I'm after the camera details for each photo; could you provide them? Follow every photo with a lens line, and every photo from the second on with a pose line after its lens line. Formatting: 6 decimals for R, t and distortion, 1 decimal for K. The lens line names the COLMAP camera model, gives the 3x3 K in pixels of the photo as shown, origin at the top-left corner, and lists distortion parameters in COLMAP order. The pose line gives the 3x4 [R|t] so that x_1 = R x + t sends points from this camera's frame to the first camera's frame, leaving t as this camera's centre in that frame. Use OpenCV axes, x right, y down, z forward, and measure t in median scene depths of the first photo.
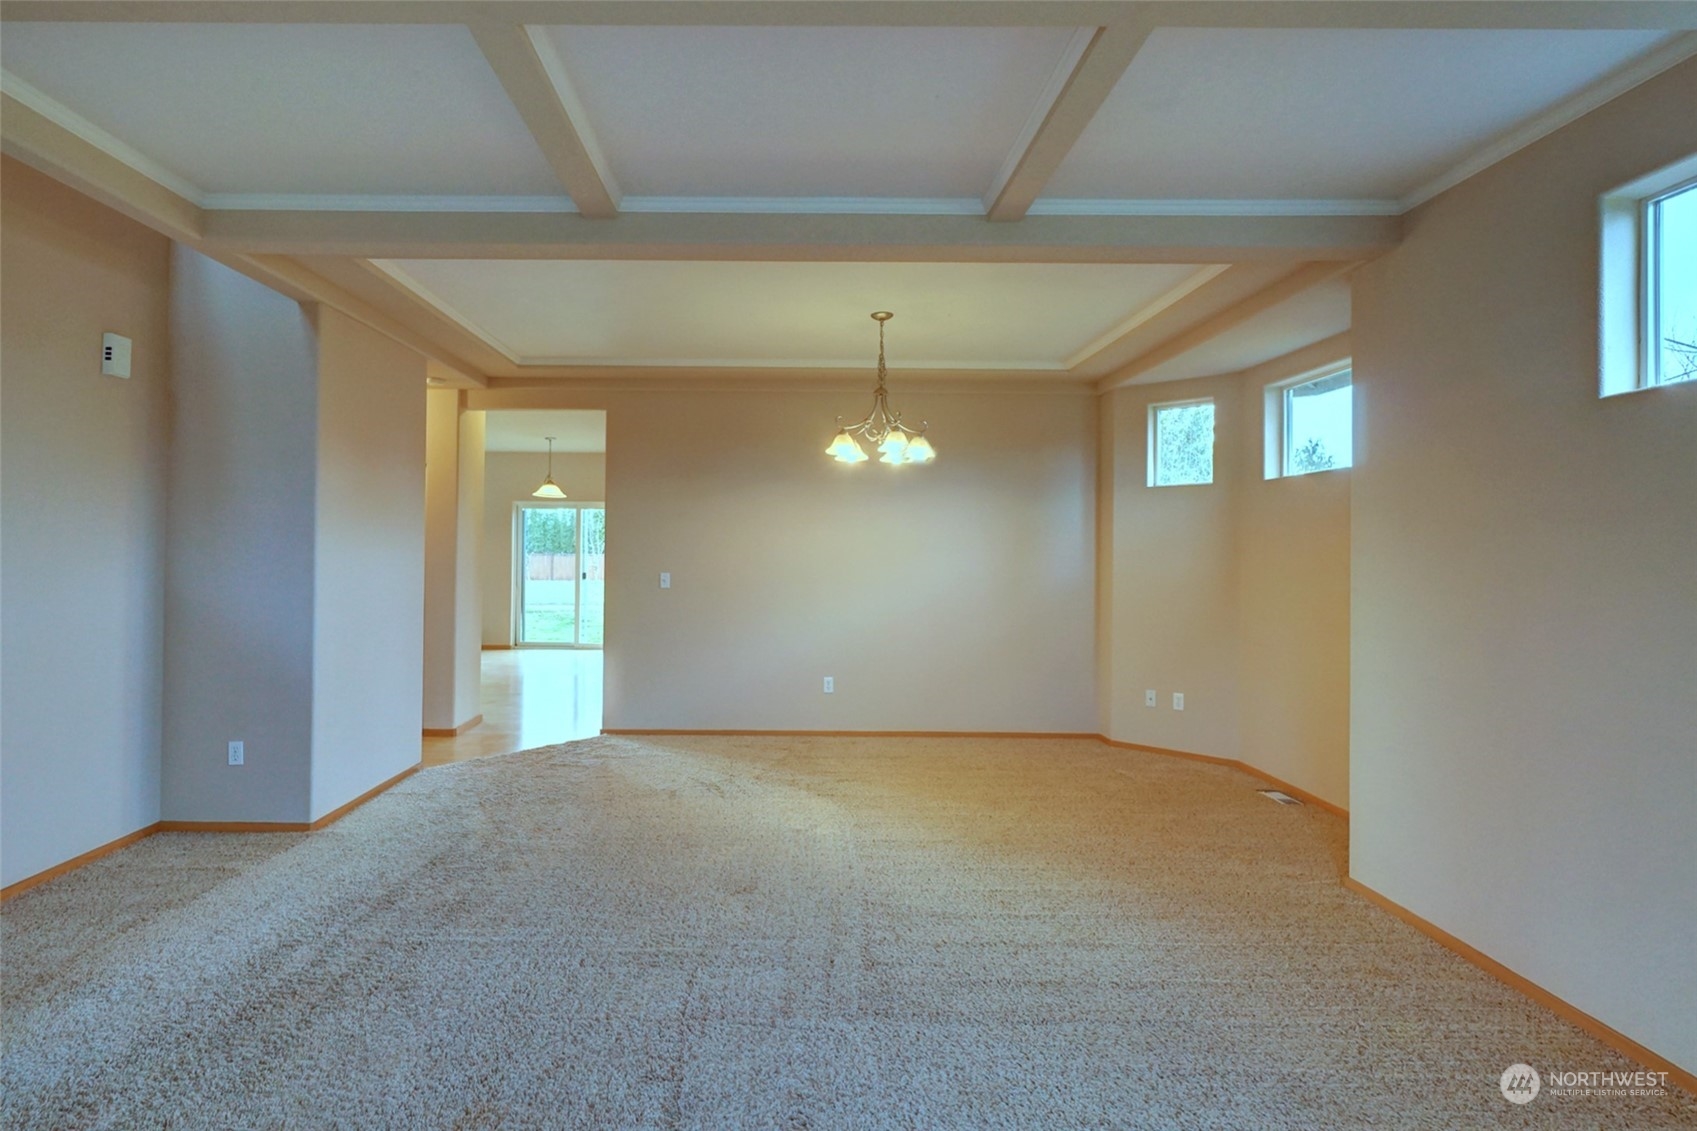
lens RADIAL K [[869.4, 0, 790.5], [0, 869.4, 540.3], [0, 0, 1]] dist [0.000091, 0.002758]
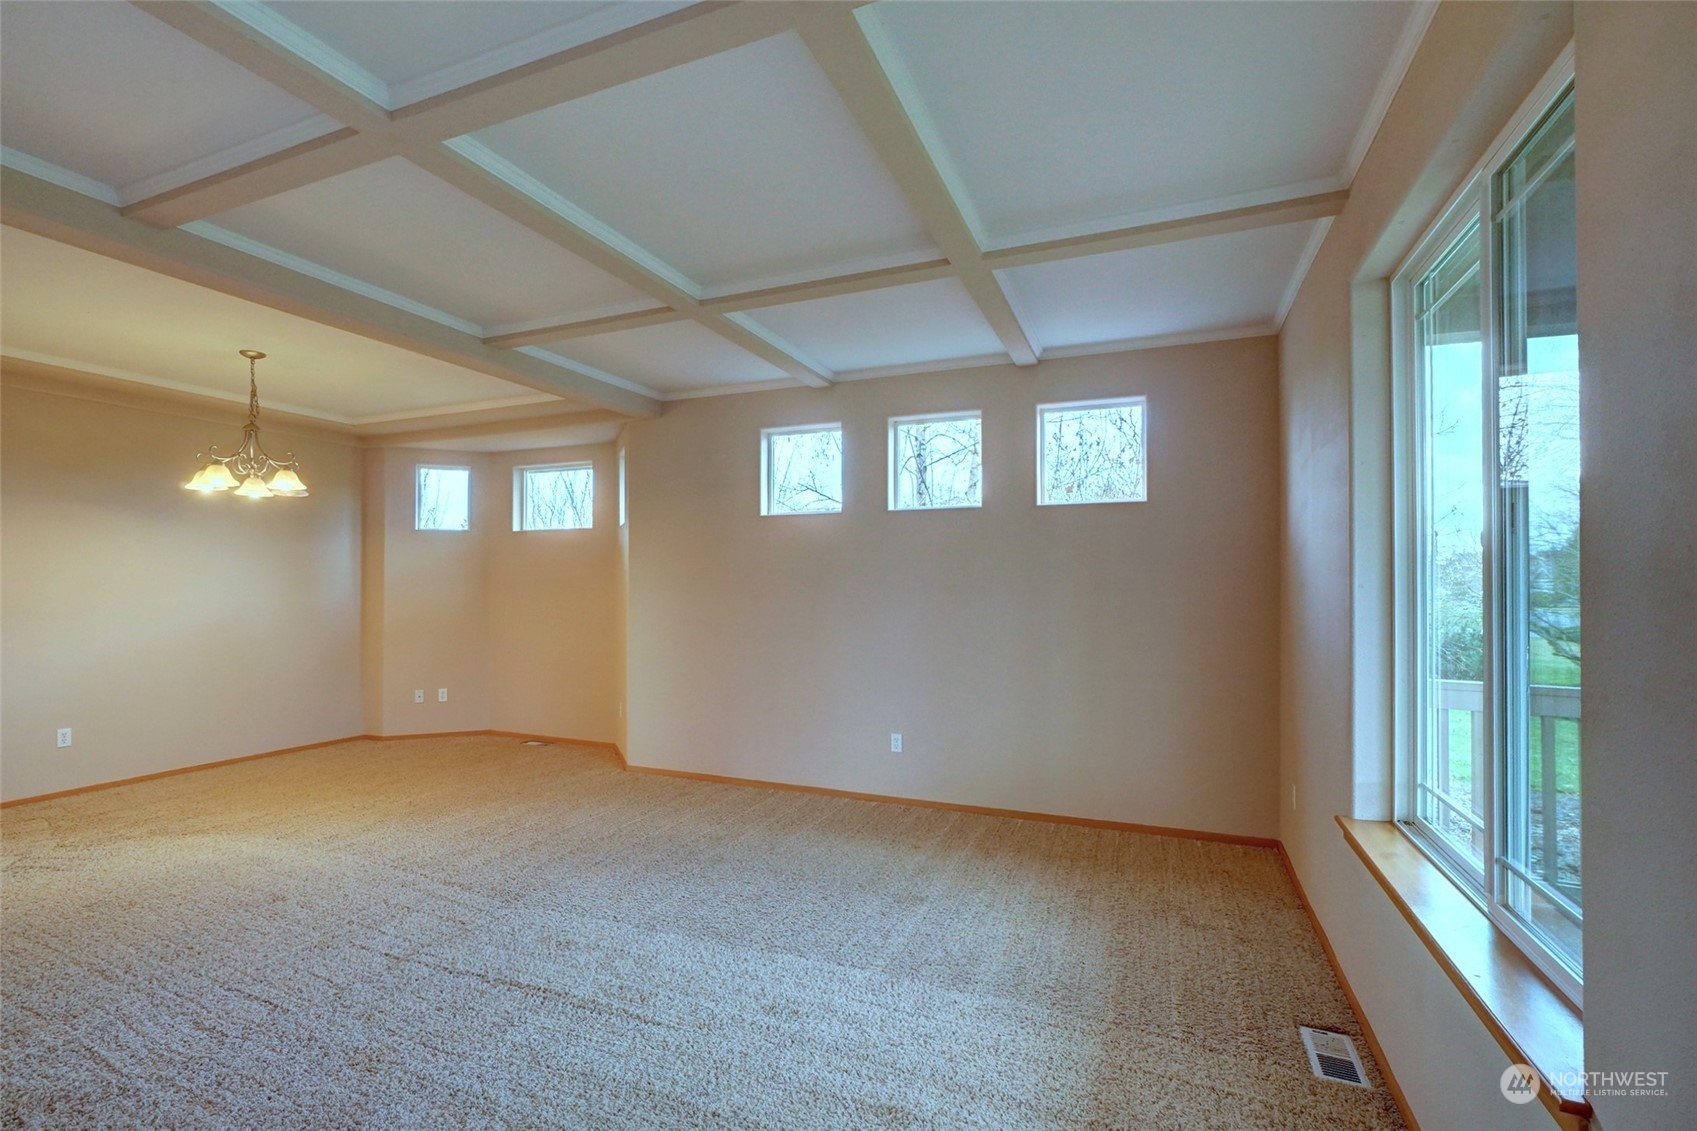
lens RADIAL K [[744.1, 0, 843.2], [0, 744.1, 560.0], [0, 0, 1]] dist [0.000130, 0.005256]
pose [[0.397005, 0.021661, 0.917561, -0.428618], [-0.009788, 0.999765, -0.019366, -0.002717], [-0.917764, -0.001292, 0.397124, 0.000535]]
